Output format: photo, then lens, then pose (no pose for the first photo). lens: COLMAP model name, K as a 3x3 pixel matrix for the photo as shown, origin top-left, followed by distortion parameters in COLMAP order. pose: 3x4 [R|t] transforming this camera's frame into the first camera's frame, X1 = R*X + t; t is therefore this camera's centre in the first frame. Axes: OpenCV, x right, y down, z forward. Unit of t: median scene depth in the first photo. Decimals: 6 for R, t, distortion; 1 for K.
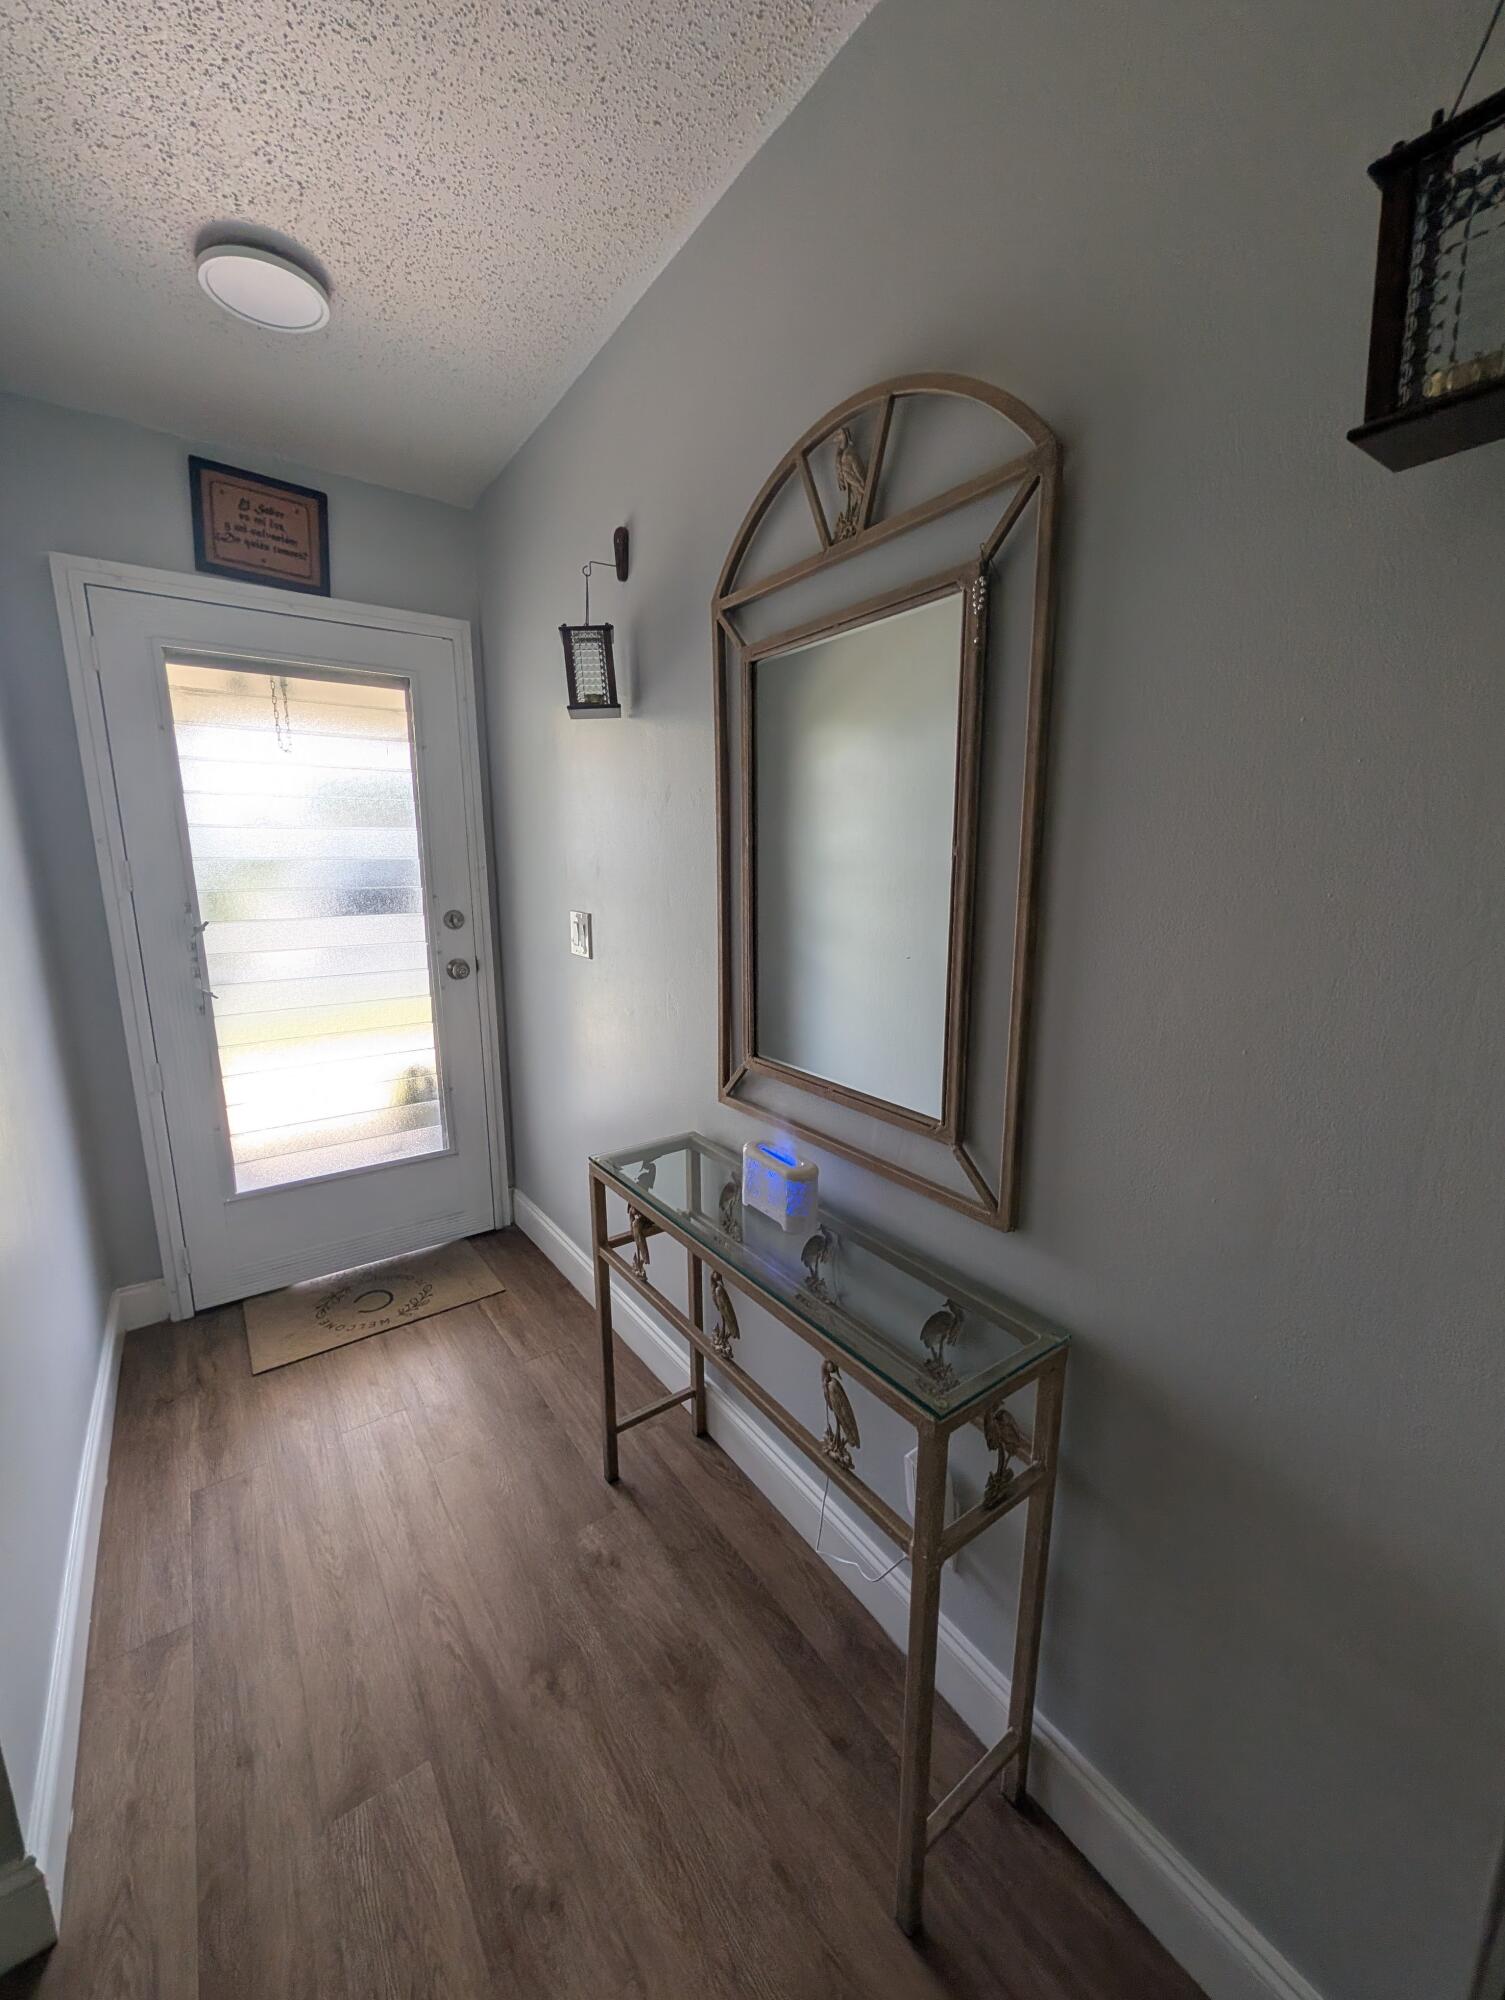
lens RADIAL K [[771.4, 0, 745.1], [0, 771.4, 991.9], [0, 0, 1]] dist [0.000633, 0.000267]
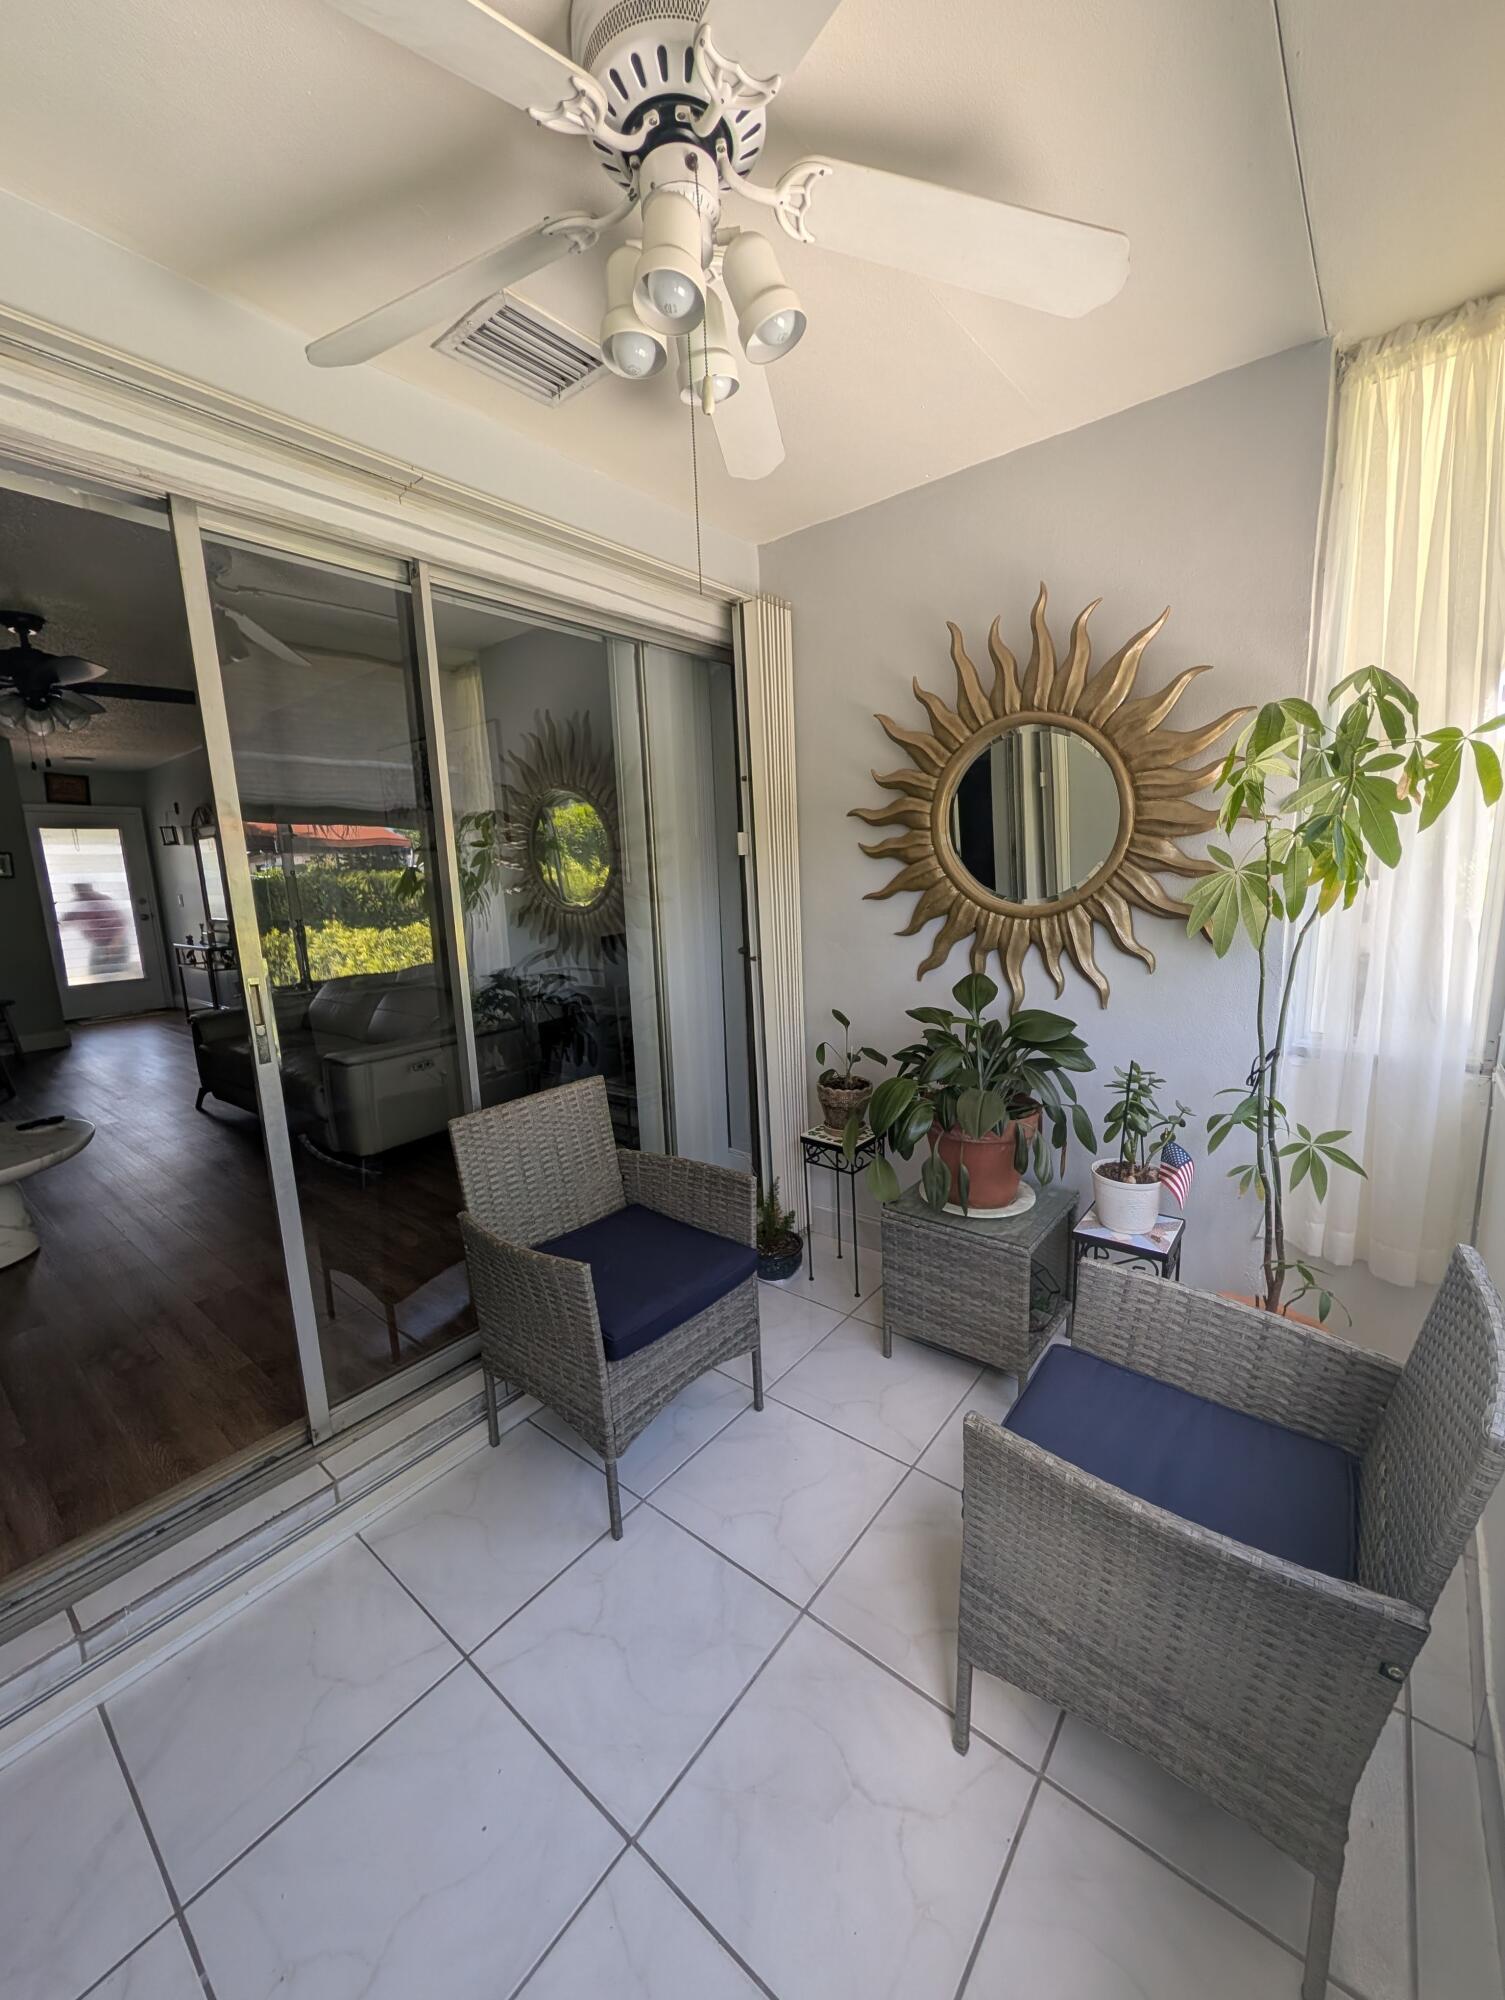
lens RADIAL K [[775.1, 0, 747.8], [0, 775.1, 999.1], [0, 0, 1]] dist [0.002006, 0.000257]
pose [[0.964281, -0.075104, 0.254010, 1.324677], [0.079600, 0.996799, -0.007454, 0.596259], [-0.252637, 0.027407, 0.967173, -3.026139]]
